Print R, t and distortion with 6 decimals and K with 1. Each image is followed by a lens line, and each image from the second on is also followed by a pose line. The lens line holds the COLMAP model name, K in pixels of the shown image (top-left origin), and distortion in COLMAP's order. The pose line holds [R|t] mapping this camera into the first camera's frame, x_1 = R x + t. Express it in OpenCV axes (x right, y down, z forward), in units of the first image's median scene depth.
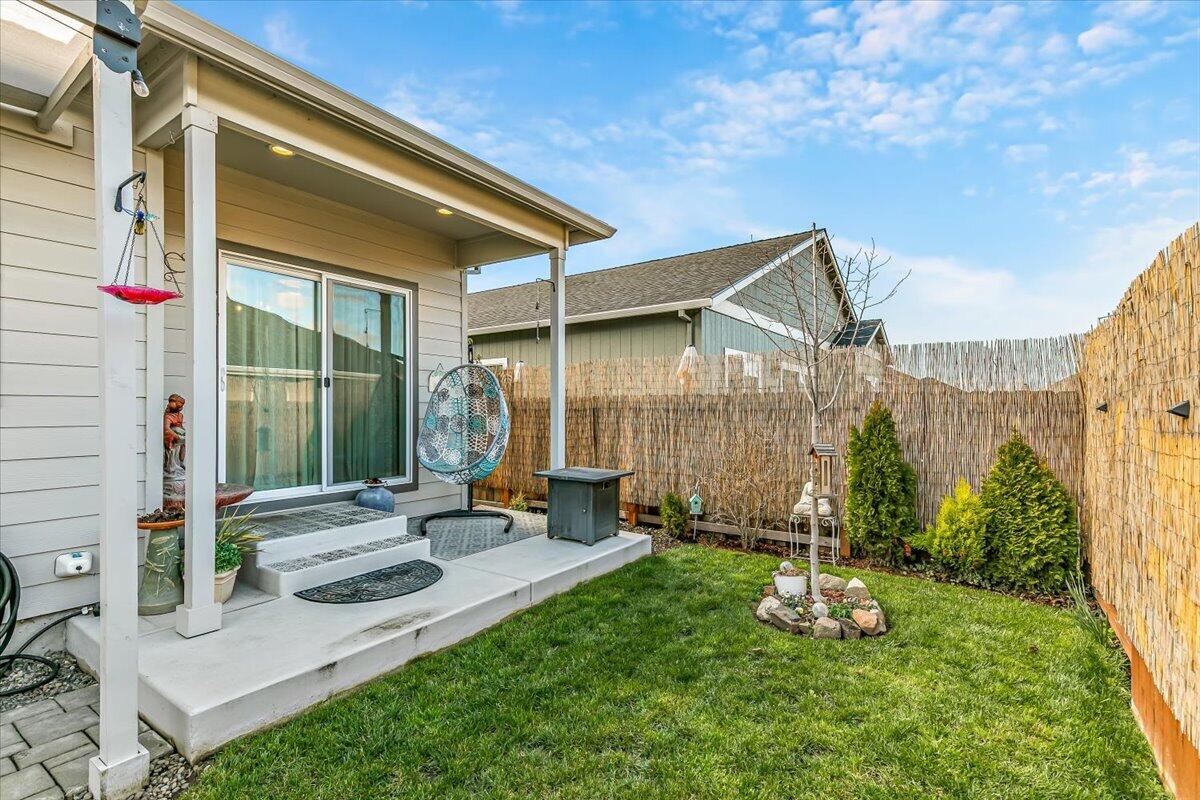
lens RADIAL K [[555.9, 0, 601.5], [0, 555.9, 405.6], [0, 0, 1]] dist [0.007400, -0.001110]
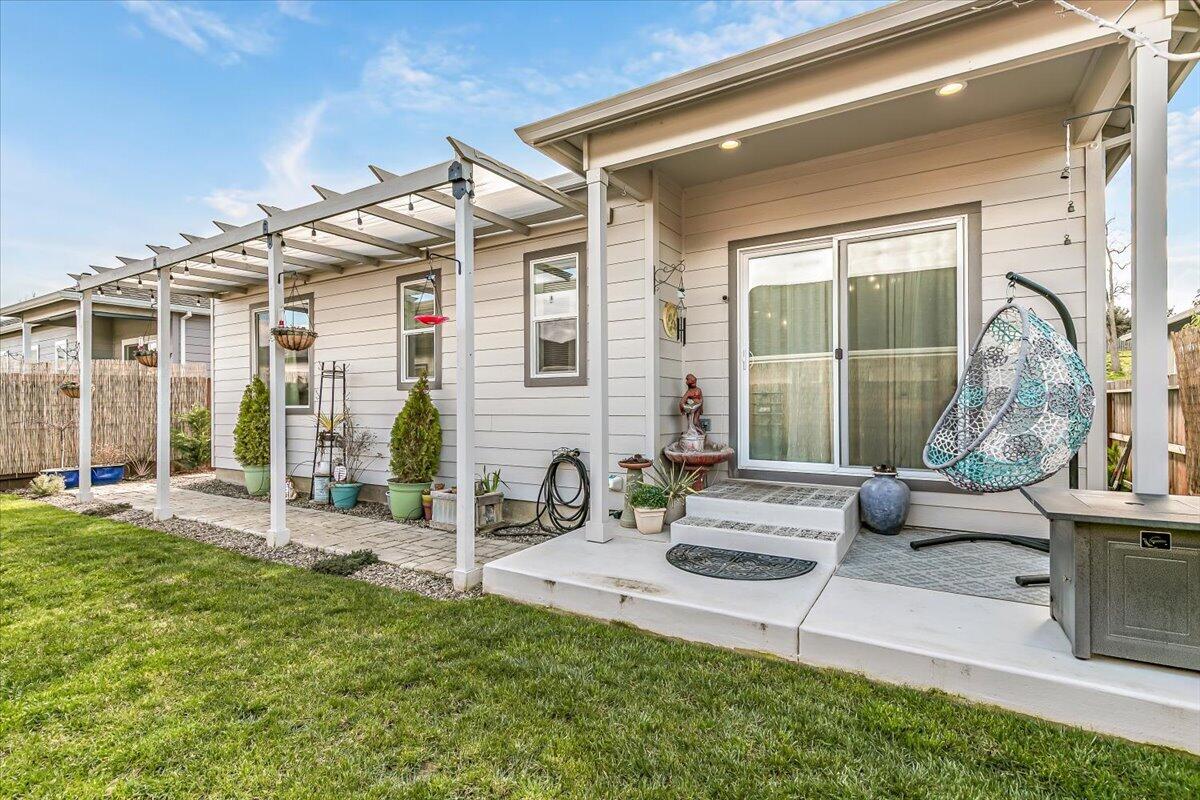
lens RADIAL K [[555.9, 0, 601.5], [0, 555.9, 405.6], [0, 0, 1]] dist [0.007400, -0.001110]
pose [[0.049907, 0.000072, -0.998754, 0.524215], [0.007678, 0.999970, 0.000456, 0.051390], [0.998724, -0.007691, 0.049905, 0.731375]]
